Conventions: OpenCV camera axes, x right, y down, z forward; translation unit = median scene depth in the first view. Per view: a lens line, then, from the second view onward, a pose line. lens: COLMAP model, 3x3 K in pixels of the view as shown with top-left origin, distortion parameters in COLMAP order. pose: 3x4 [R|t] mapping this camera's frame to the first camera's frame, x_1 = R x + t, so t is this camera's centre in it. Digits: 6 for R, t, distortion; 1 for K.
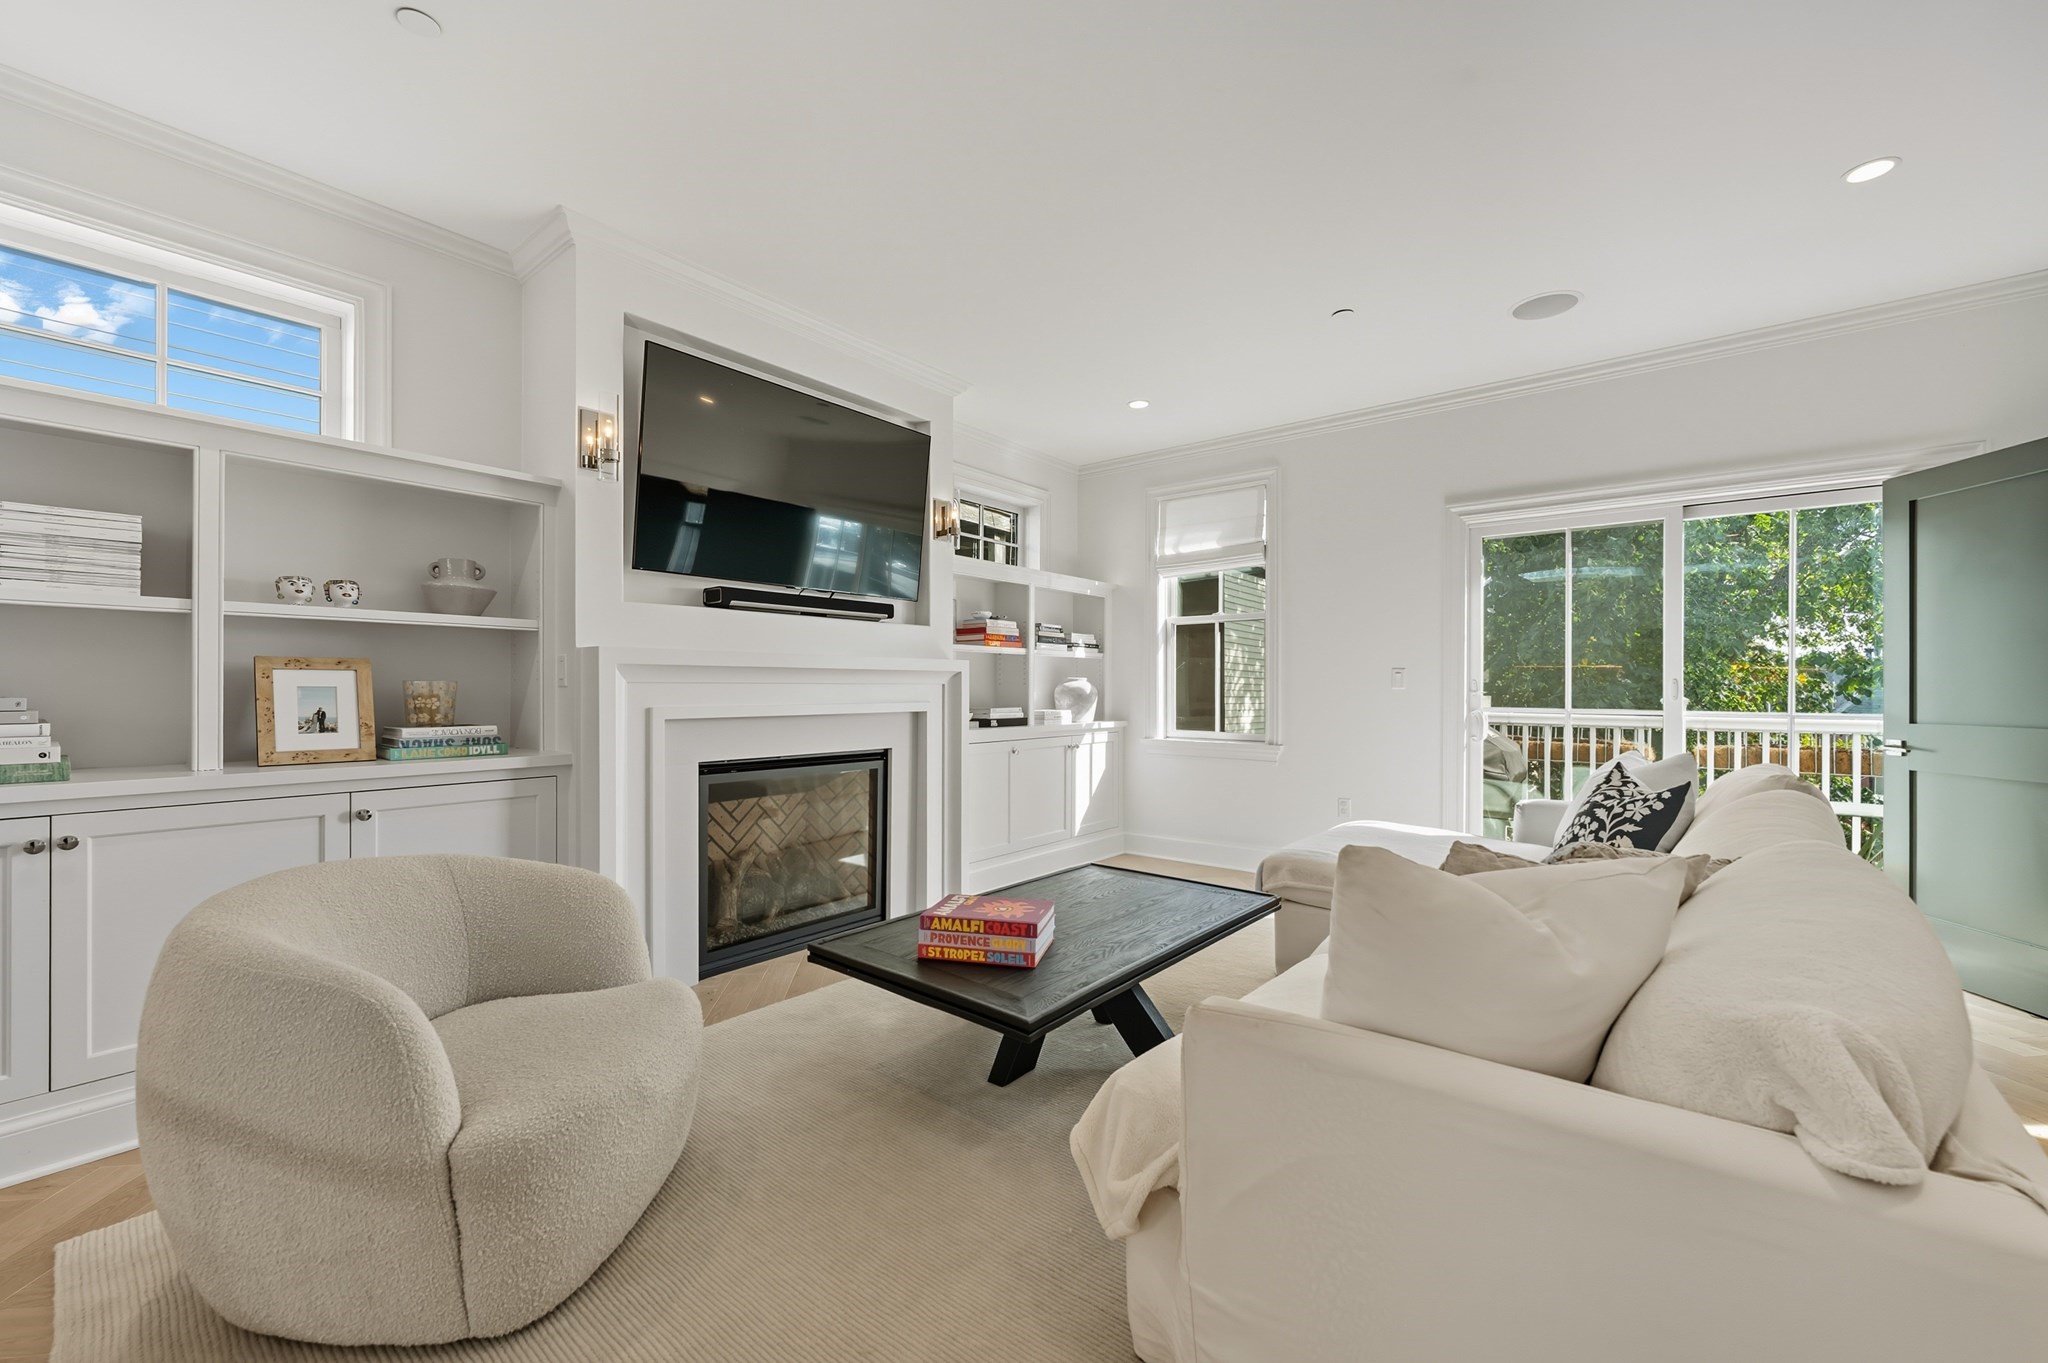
lens RADIAL K [[818.8, 0, 1024.0], [0, 818.8, 681.5], [0, 0, 1]] dist [-0.001949, -0.000119]
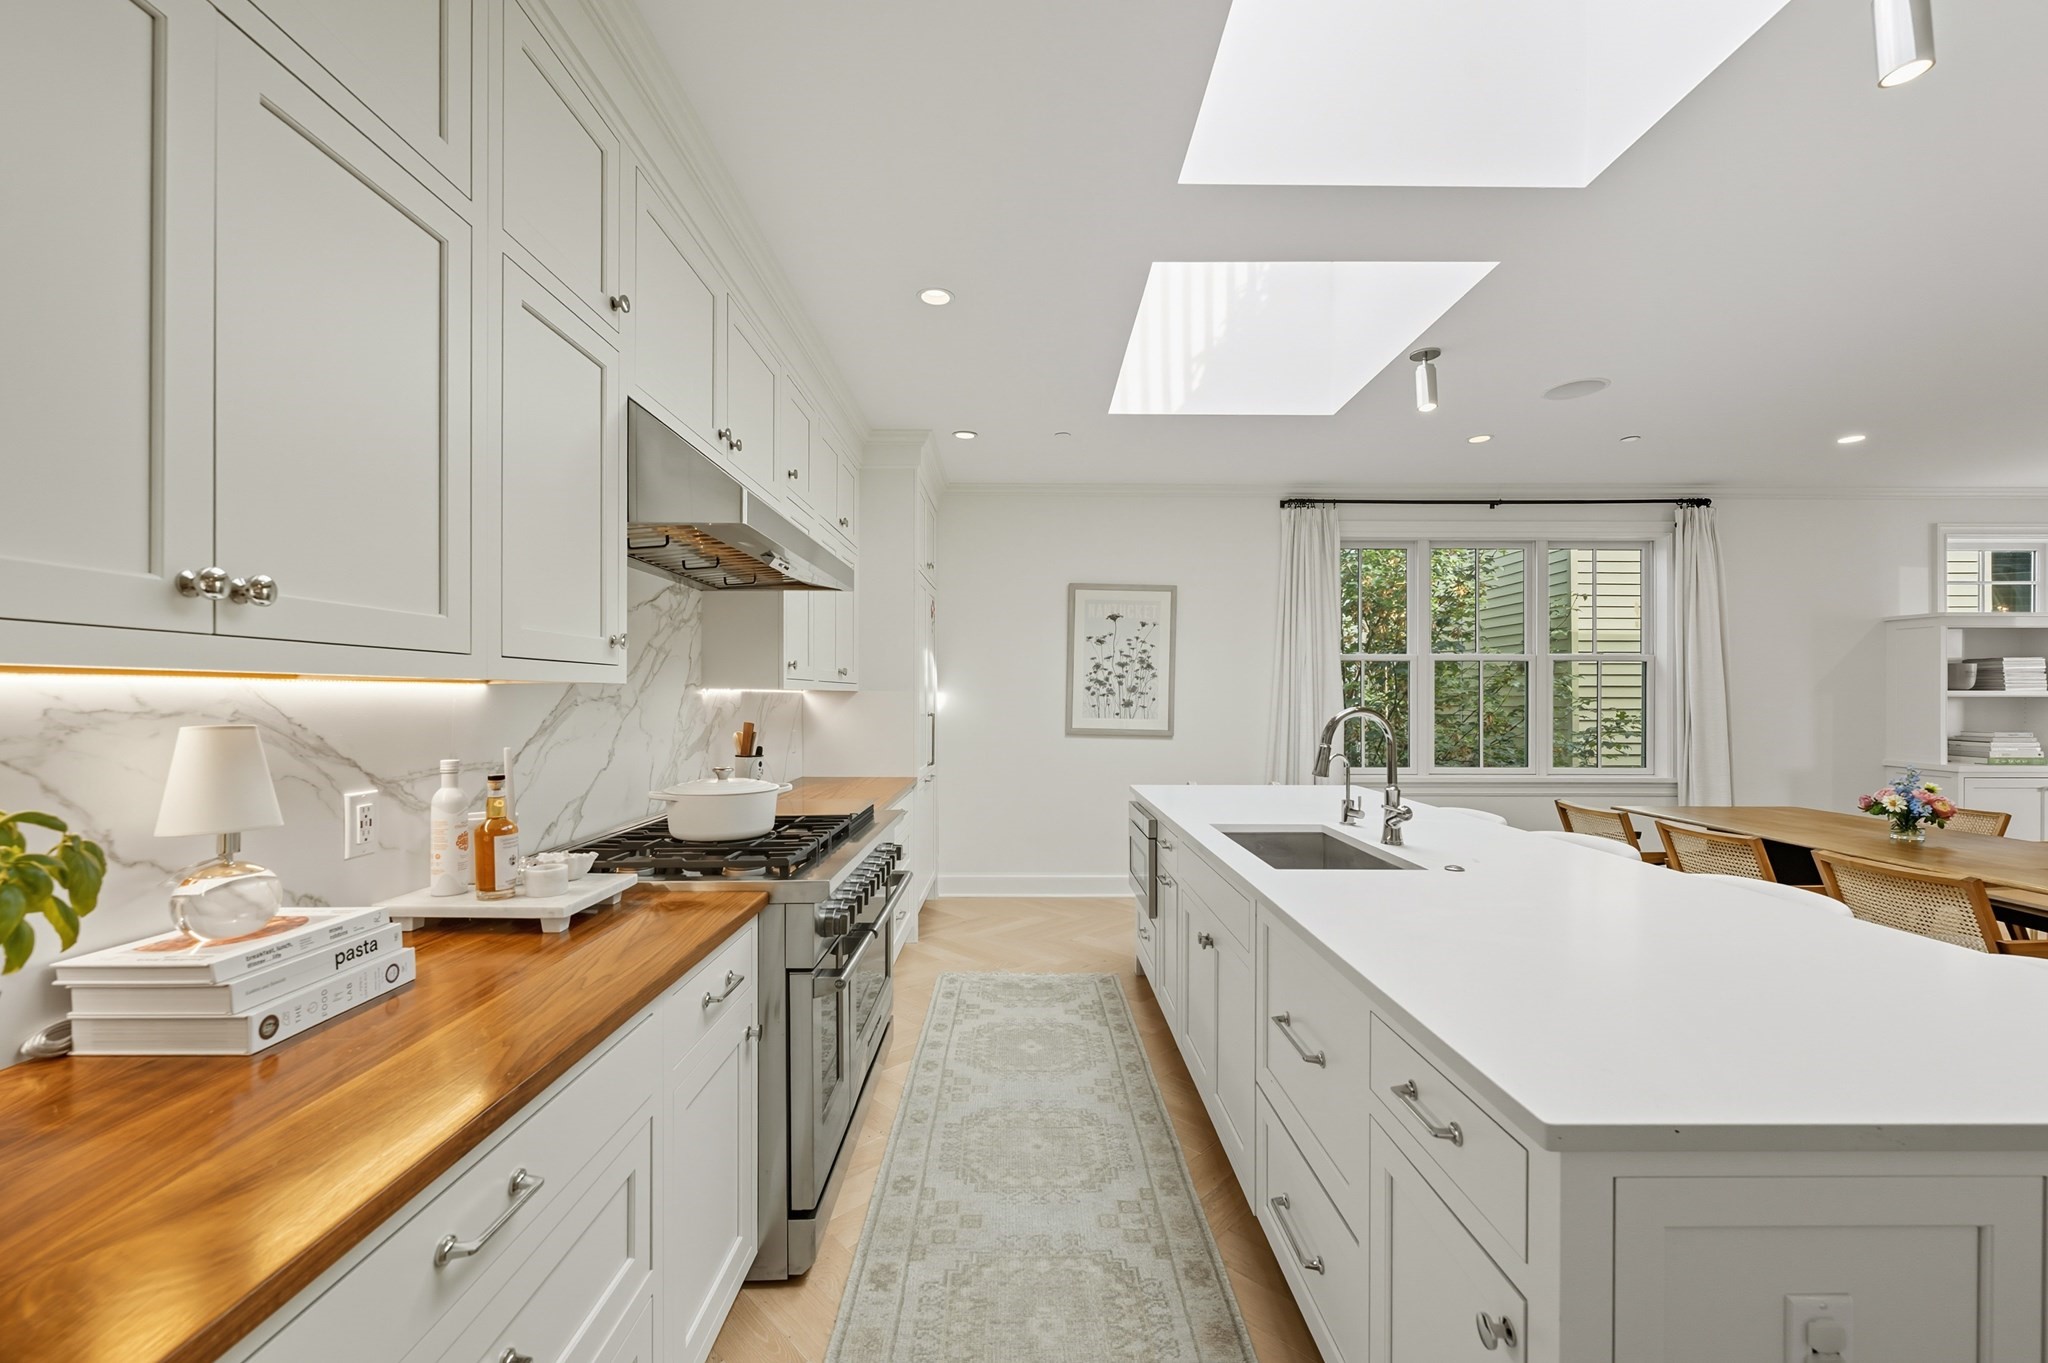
lens RADIAL K [[822.6, 0, 1021.3], [0, 822.6, 703.4], [0, 0, 1]] dist [0.000599, -0.000232]
pose [[0.624965, -0.002390, -0.780649, -0.740825], [0.005448, 0.999984, 0.001300, -0.060062], [0.780634, -0.005066, 0.624968, -2.007789]]
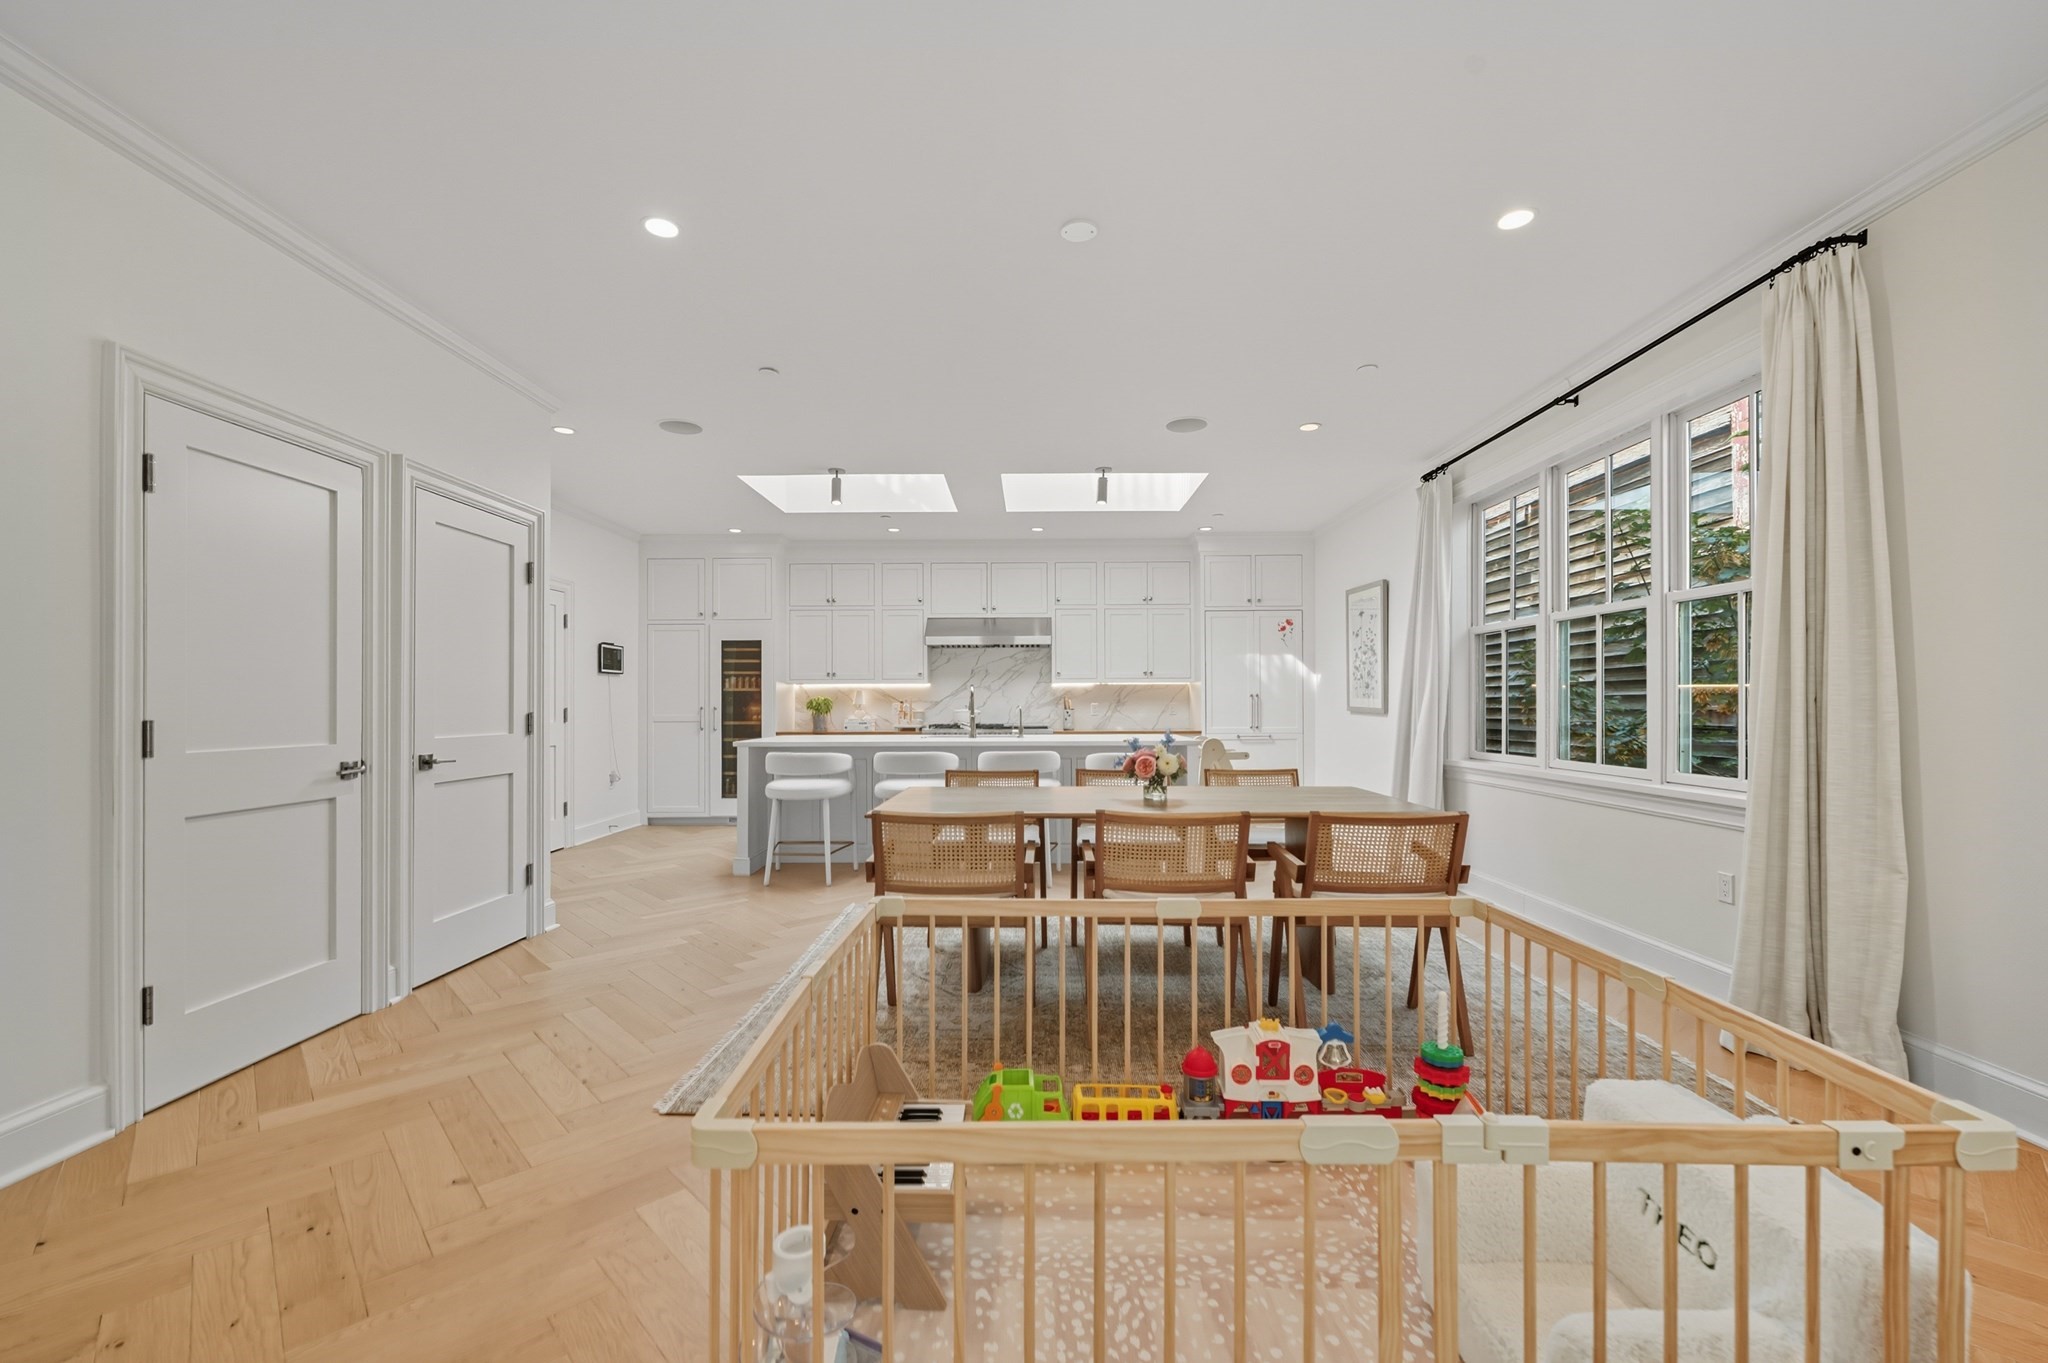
lens RADIAL K [[826.8, 0, 1021.4], [0, 826.8, 695.9], [0, 0, 1]] dist [-0.001465, 0.000035]
pose [[-0.789443, -0.013935, -0.613665, -0.015901], [-0.004406, 0.999845, -0.017036, 0.008330], [0.613808, -0.010746, -0.789383, 0.362644]]
